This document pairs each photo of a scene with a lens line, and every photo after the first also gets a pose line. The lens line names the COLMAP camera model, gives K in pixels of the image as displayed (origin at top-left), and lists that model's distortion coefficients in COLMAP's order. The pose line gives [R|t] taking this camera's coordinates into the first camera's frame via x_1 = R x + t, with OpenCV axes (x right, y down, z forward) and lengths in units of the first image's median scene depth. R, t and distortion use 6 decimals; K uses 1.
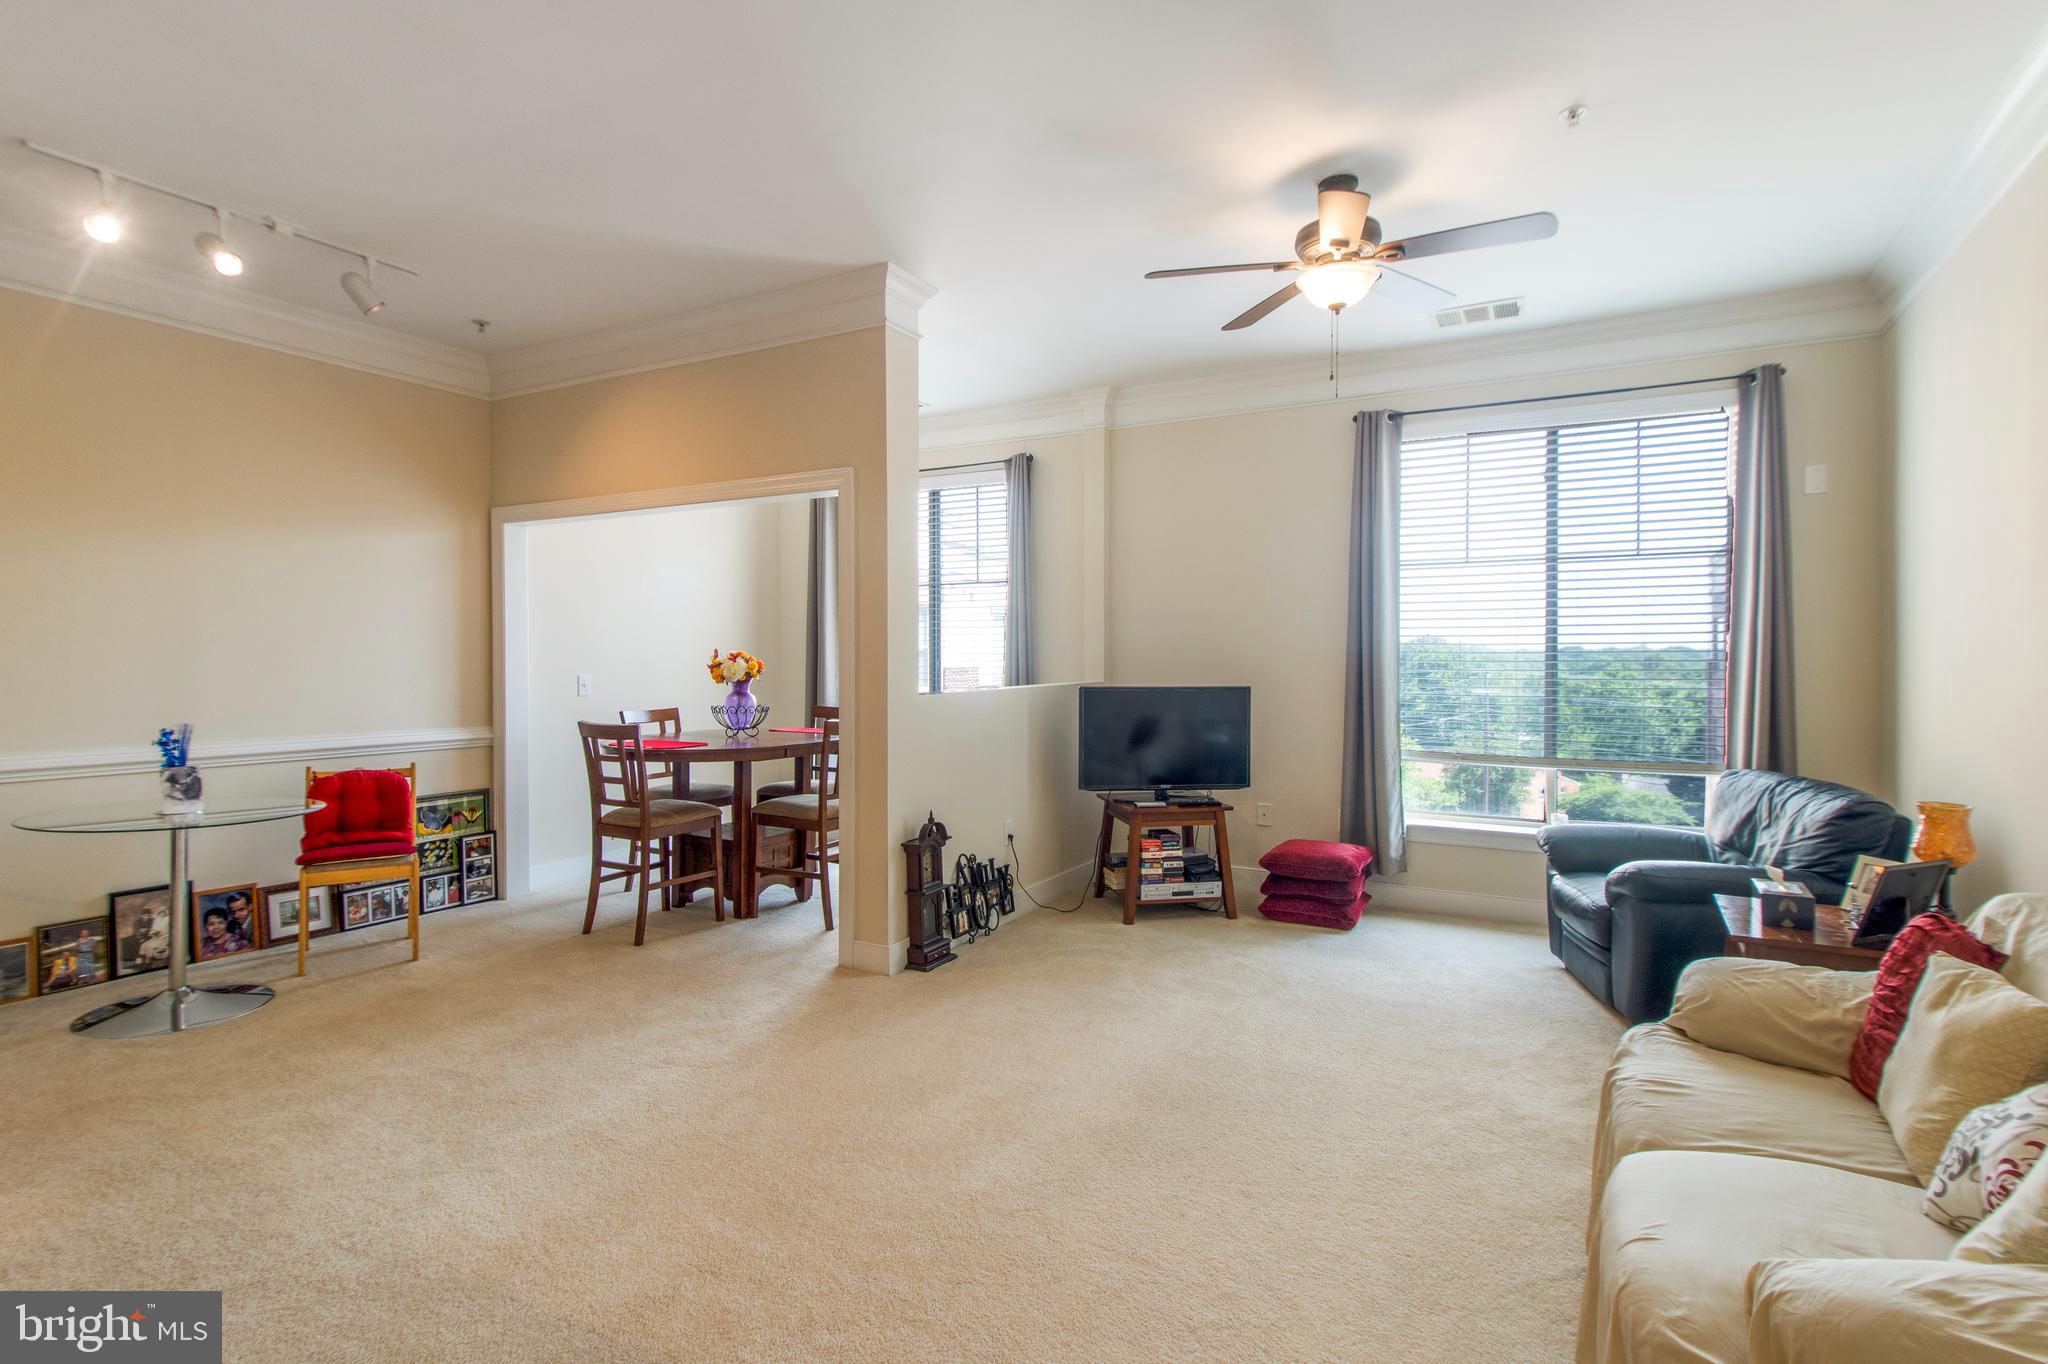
lens RADIAL K [[1008.5, 0, 1014.8], [0, 1008.5, 671.9], [0, 0, 1]] dist [0.022456, -0.013015]
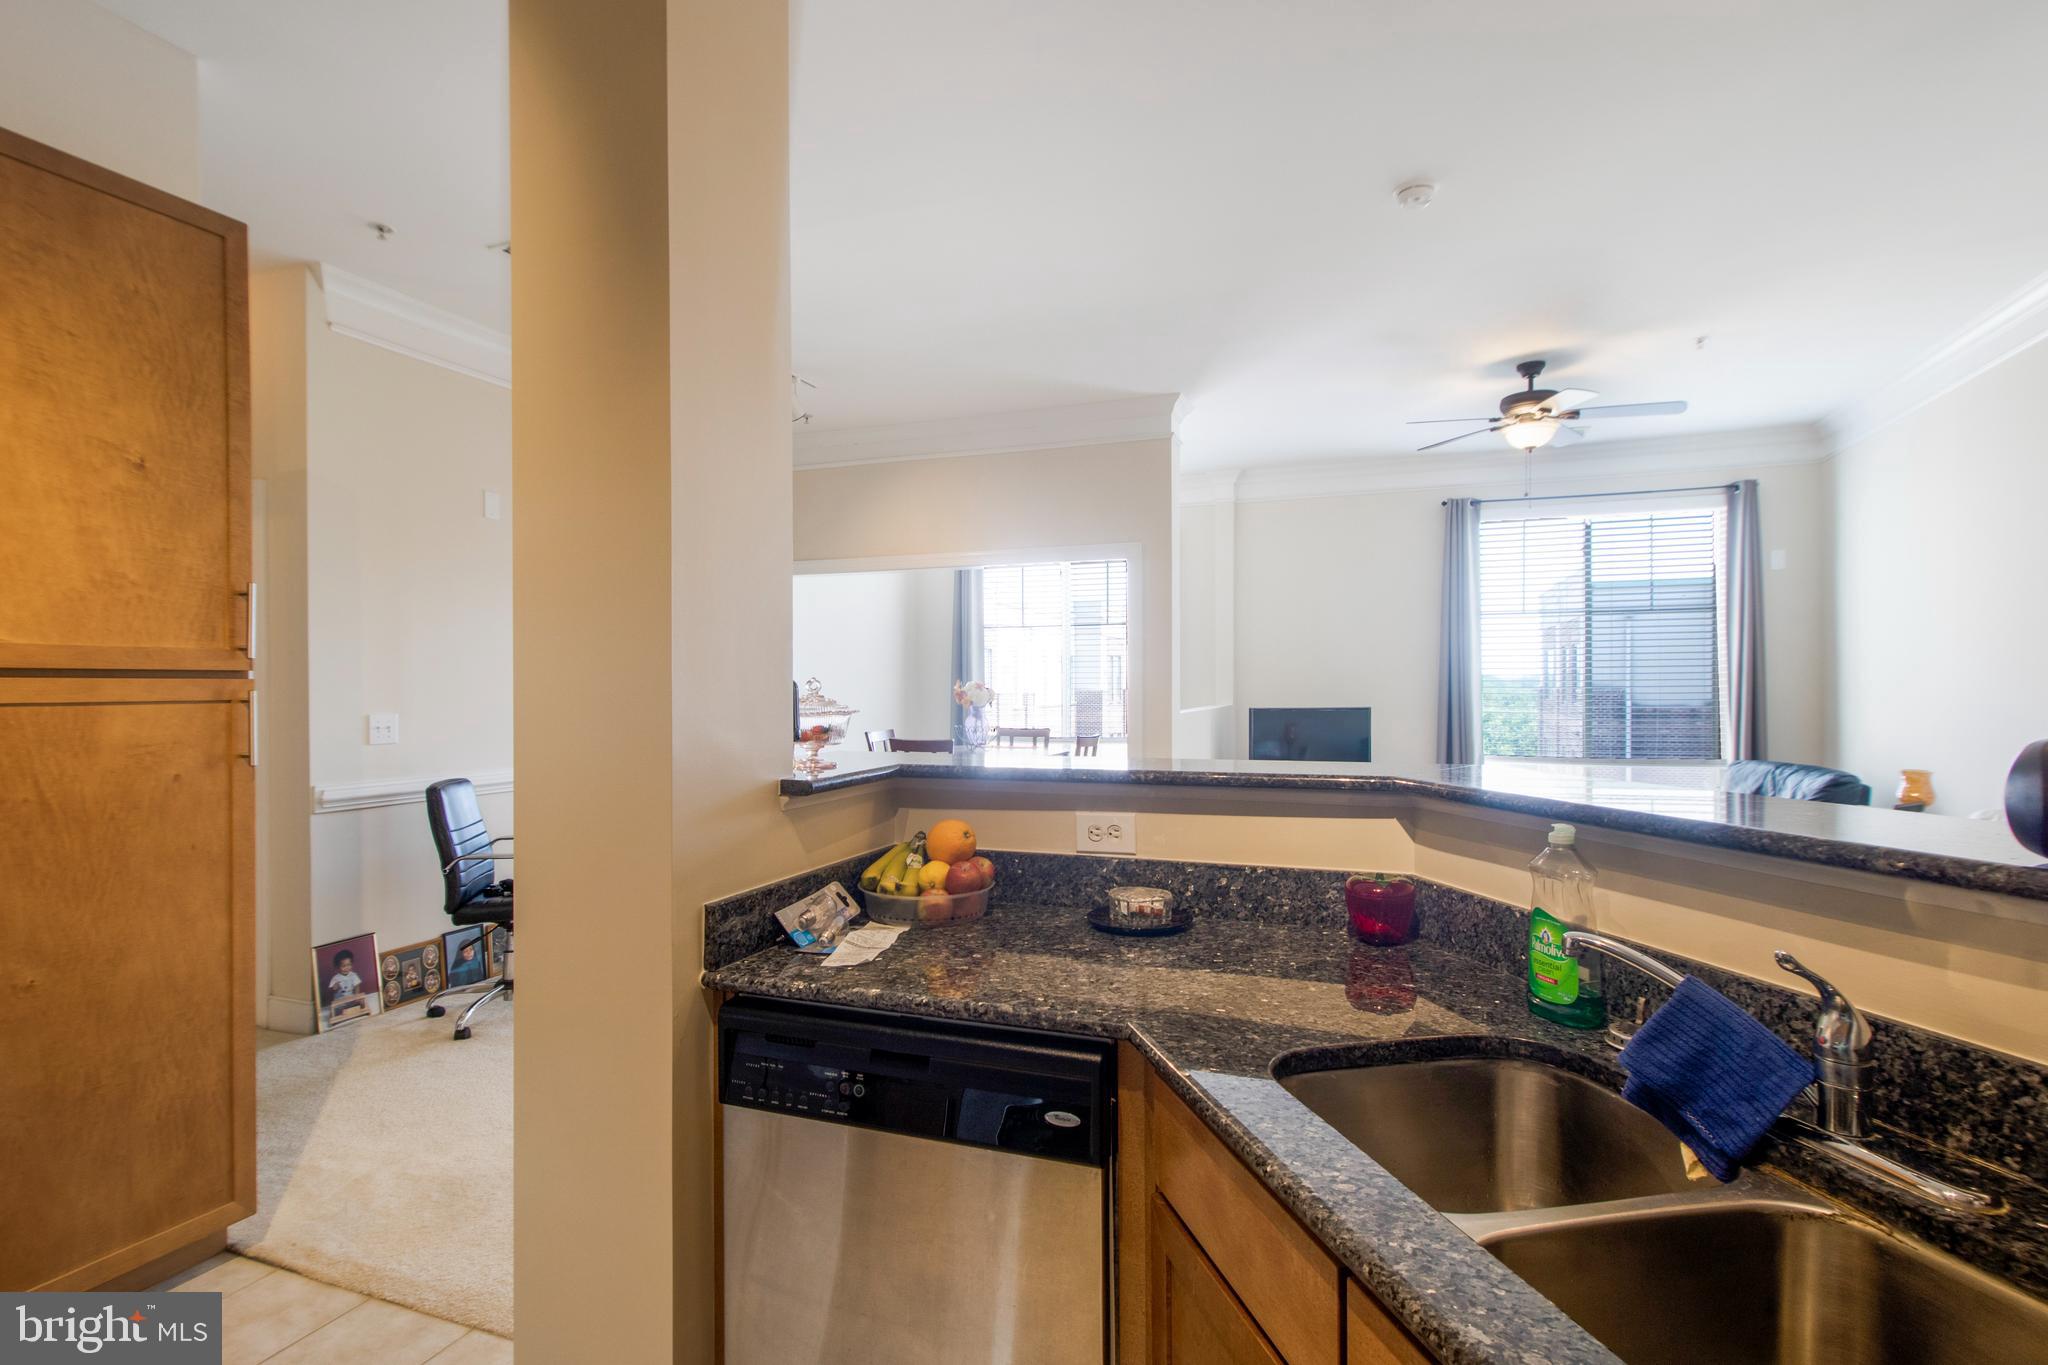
lens RADIAL K [[1048.9, 0, 998.8], [0, 1048.9, 708.5], [0, 0, 1]] dist [0.014619, -0.000816]
pose [[0.989301, -0.007479, 0.145697, -0.474551], [0.006681, 0.999960, 0.005963, 0.003569], [-0.145735, -0.004926, 0.989311, -0.289741]]
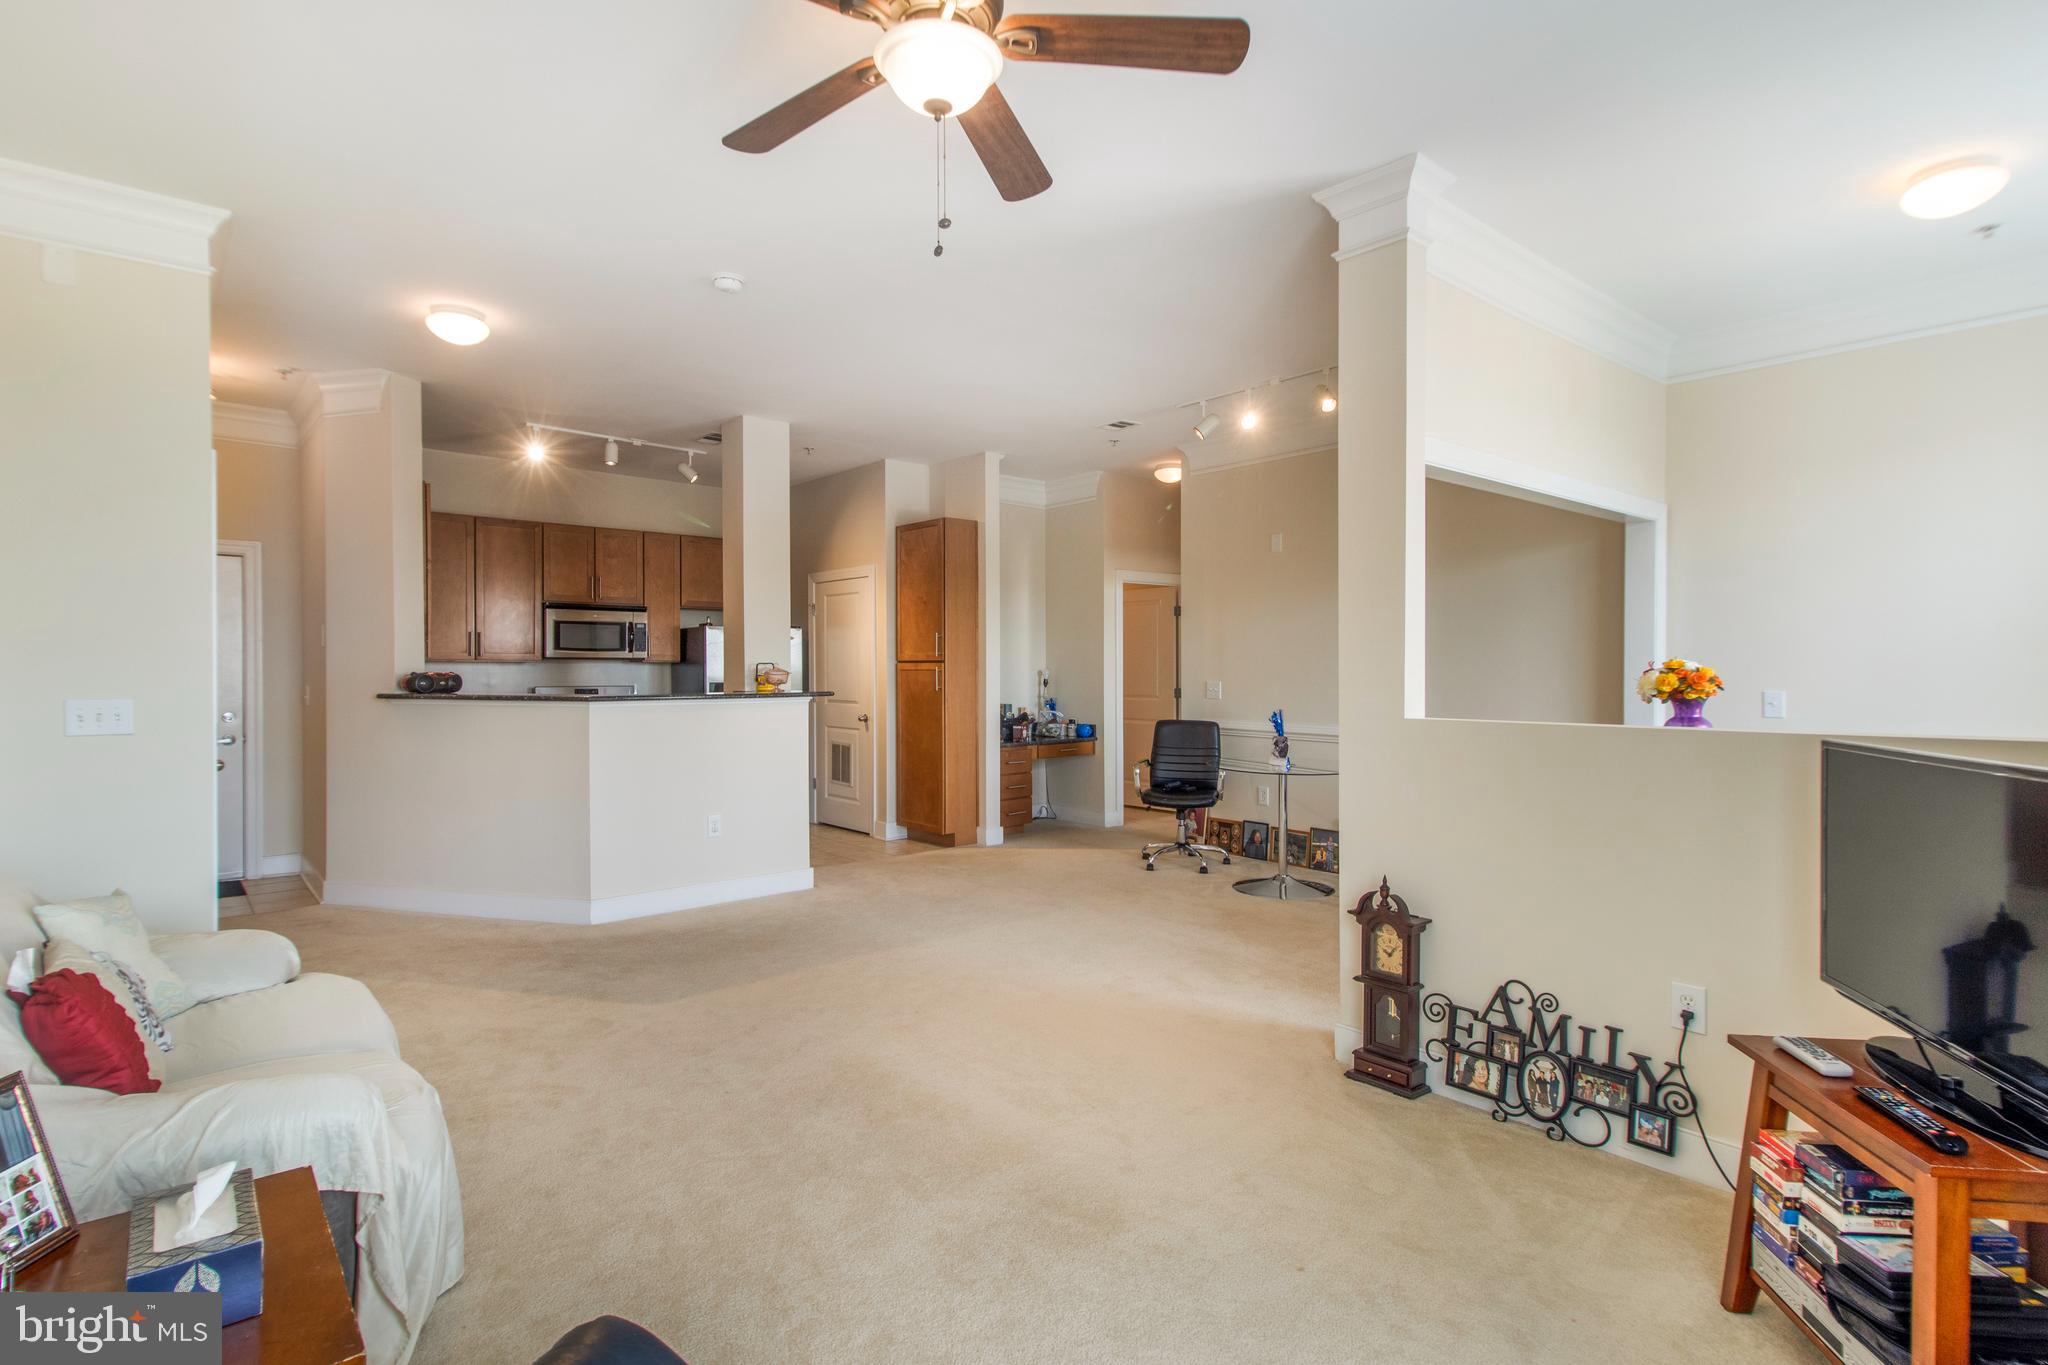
lens RADIAL K [[997.7, 0, 1013.1], [0, 997.7, 671.4], [0, 0, 1]] dist [0.025005, -0.009932]
pose [[-0.330603, 0.005866, -0.943752, 0.618098], [-0.009062, 0.999915, 0.009390, -0.014626], [0.943726, 0.011657, -0.330522, 0.873590]]
